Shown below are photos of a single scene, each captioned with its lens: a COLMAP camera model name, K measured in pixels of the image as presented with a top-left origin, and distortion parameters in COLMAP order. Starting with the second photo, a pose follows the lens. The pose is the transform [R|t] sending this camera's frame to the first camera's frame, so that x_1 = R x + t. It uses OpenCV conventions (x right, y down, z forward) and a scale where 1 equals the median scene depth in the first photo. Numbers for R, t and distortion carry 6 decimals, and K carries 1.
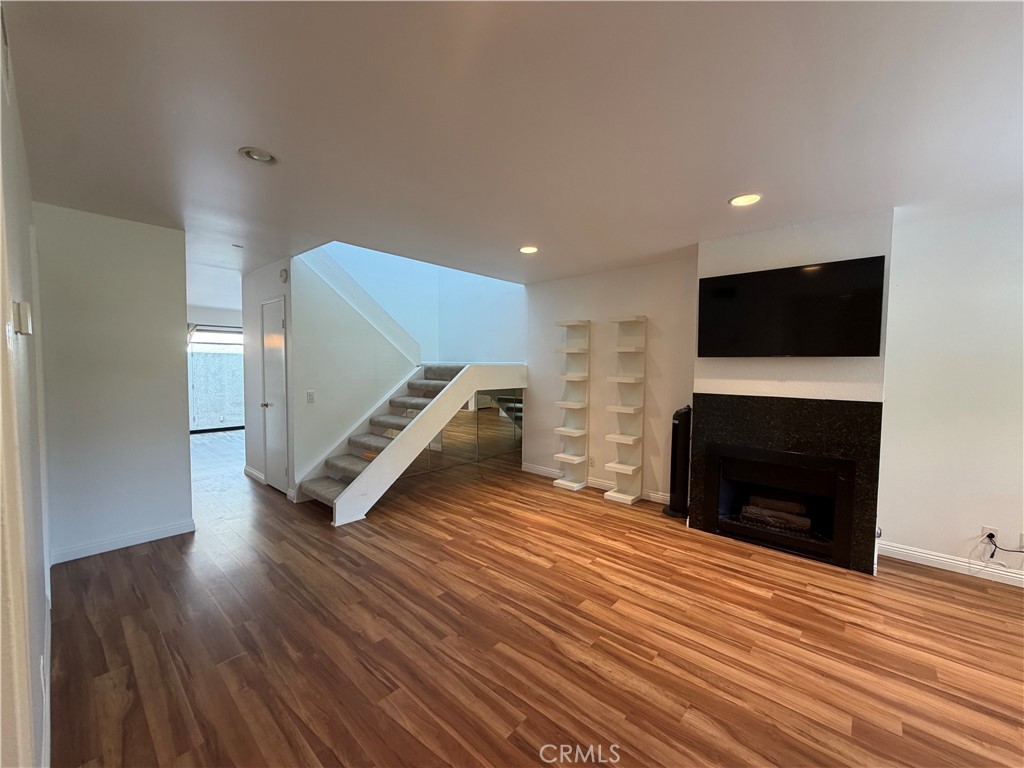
lens RADIAL K [[407.0, 0, 511.2], [0, 407.0, 382.0], [0, 0, 1]] dist [0.002472, -0.000615]
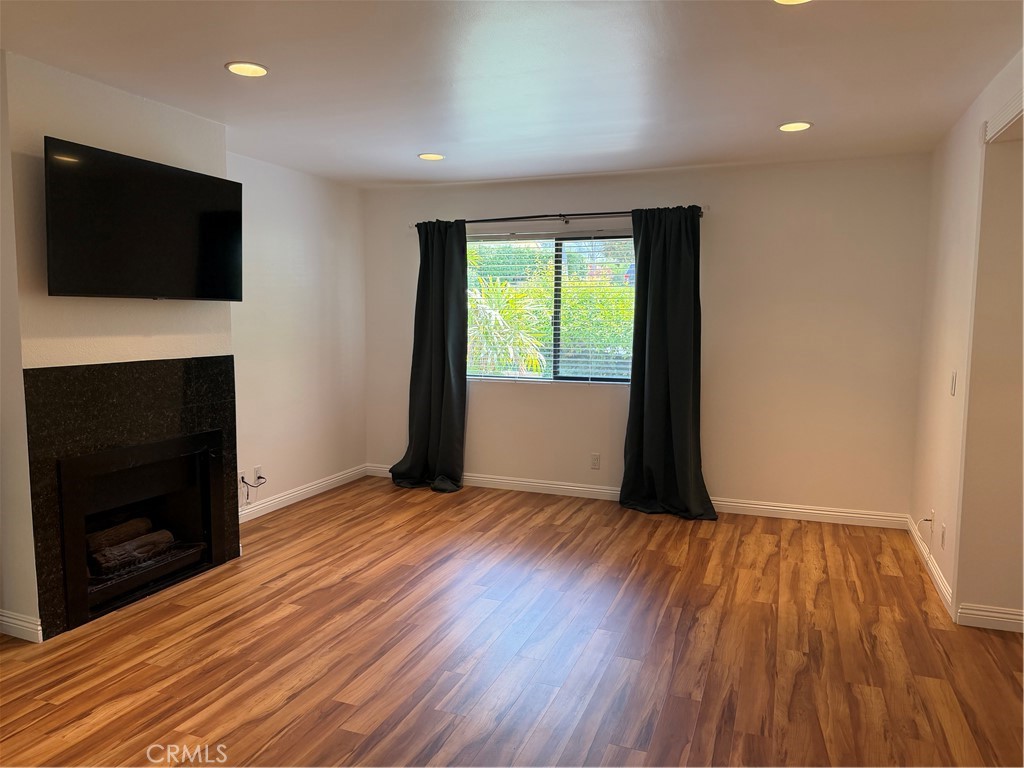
lens RADIAL K [[716.1, 0, 505.6], [0, 716.1, 378.6], [0, 0, 1]] dist [0.054704, -0.067015]
pose [[-0.340417, -0.093064, 0.935658, -0.765580], [0.030527, 0.993471, 0.109921, -0.053929], [-0.939779, 0.065982, -0.335353, 1.050575]]
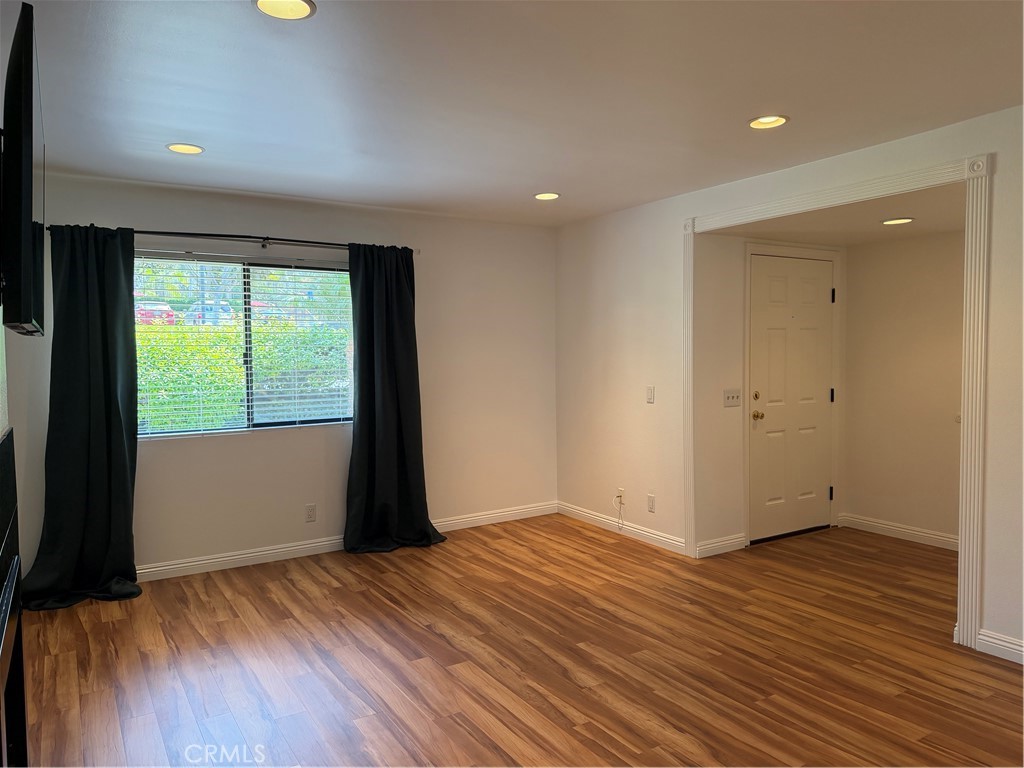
lens RADIAL K [[716.1, 0, 511.0], [0, 716.1, 375.6], [0, 0, 1]] dist [0.054704, -0.067015]
pose [[-0.958966, -0.009773, 0.283352, 0.074211], [0.013708, 0.996639, 0.080769, -0.083989], [-0.283189, 0.081339, -0.955609, 1.790375]]
